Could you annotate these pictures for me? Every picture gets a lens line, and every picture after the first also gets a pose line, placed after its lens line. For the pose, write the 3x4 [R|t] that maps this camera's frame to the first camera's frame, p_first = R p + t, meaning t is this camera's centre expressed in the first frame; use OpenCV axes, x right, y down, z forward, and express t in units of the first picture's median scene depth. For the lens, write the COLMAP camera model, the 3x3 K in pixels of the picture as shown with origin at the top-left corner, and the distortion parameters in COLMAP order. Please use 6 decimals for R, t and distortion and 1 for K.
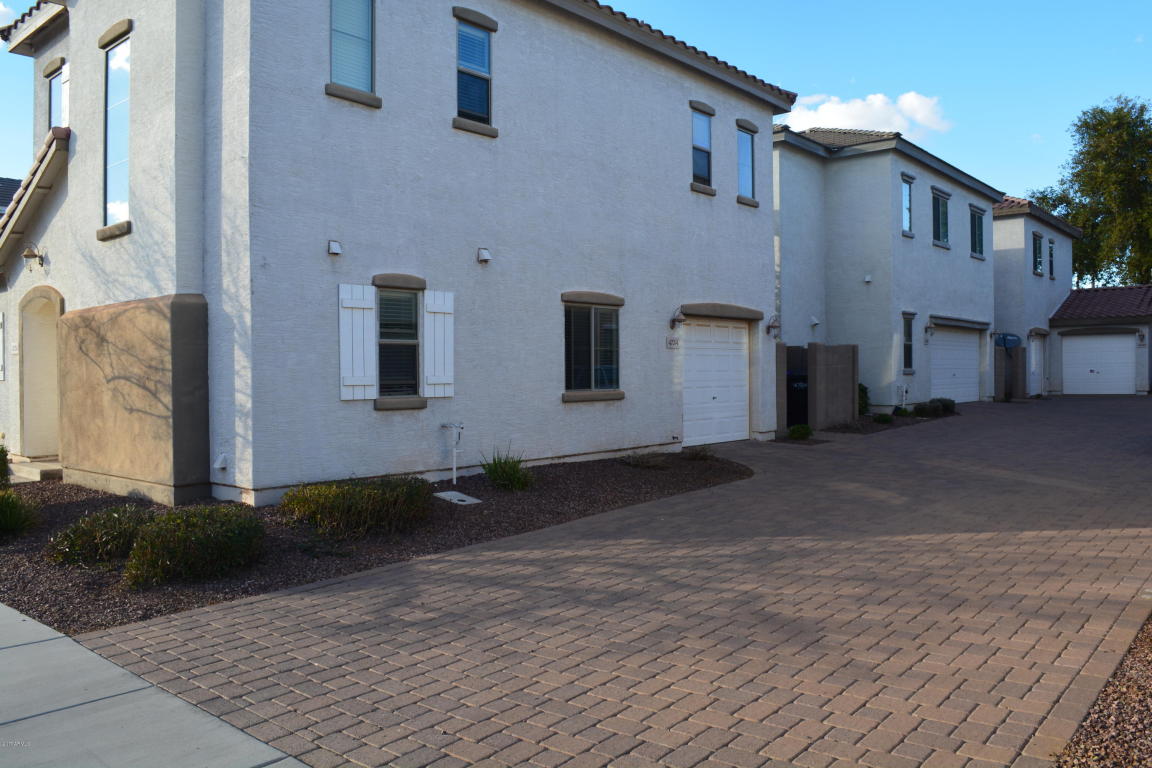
lens RADIAL K [[905.7, 0, 574.7], [0, 905.7, 373.0], [0, 0, 1]] dist [-0.081992, 0.008012]
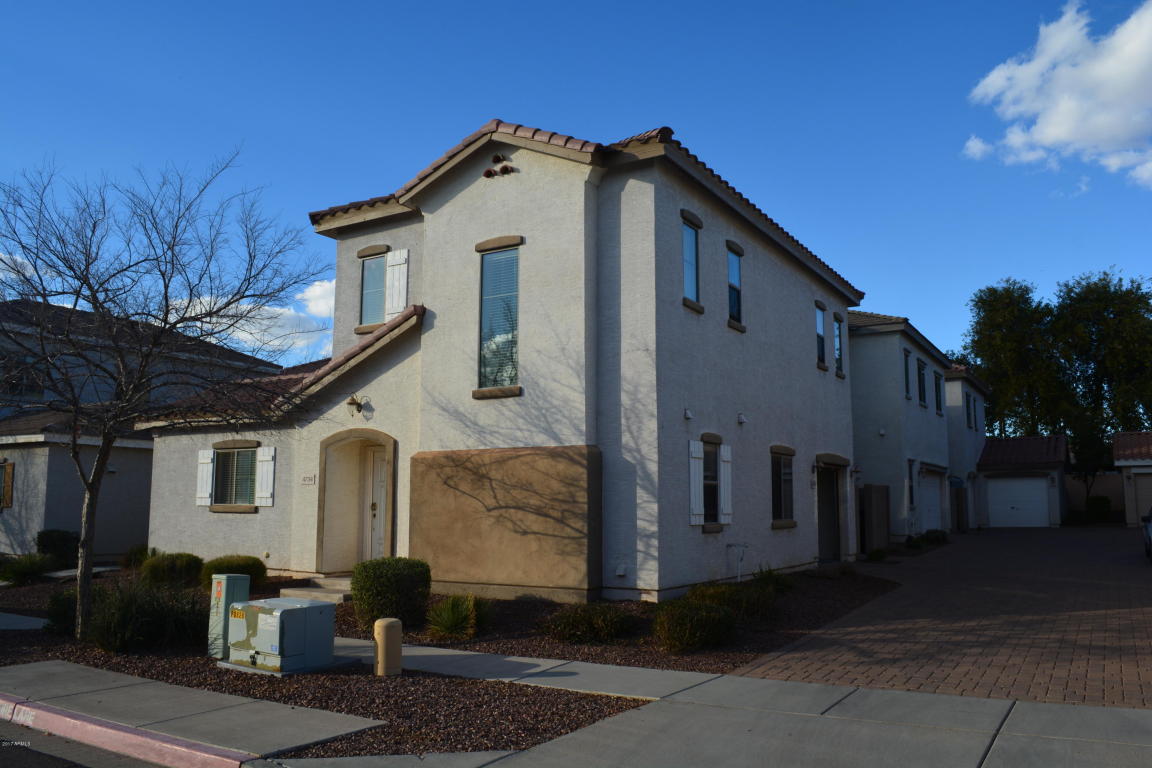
lens RADIAL K [[905.7, 0, 578.0], [0, 905.7, 385.6], [0, 0, 1]] dist [-0.081992, 0.008012]
pose [[0.985619, 0.033186, 0.165693, -0.564197], [-0.010767, 0.990867, -0.134410, 0.004908], [-0.168641, 0.130693, 0.976975, -0.288006]]
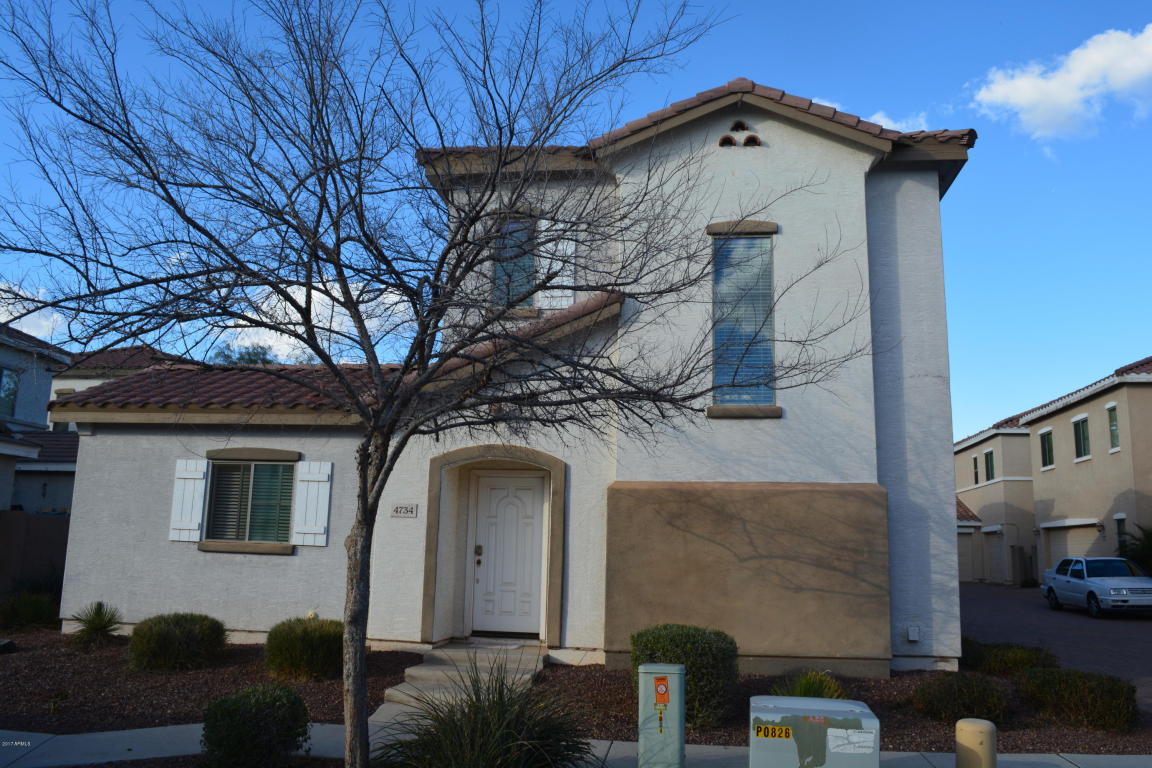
lens RADIAL K [[905.7, 0, 572.4], [0, 905.7, 379.1], [0, 0, 1]] dist [-0.081992, 0.008012]
pose [[0.837480, 0.132443, 0.530176, -1.135555], [-0.032510, 0.980543, -0.193594, 0.011161], [-0.545500, 0.144895, 0.825491, 0.213400]]
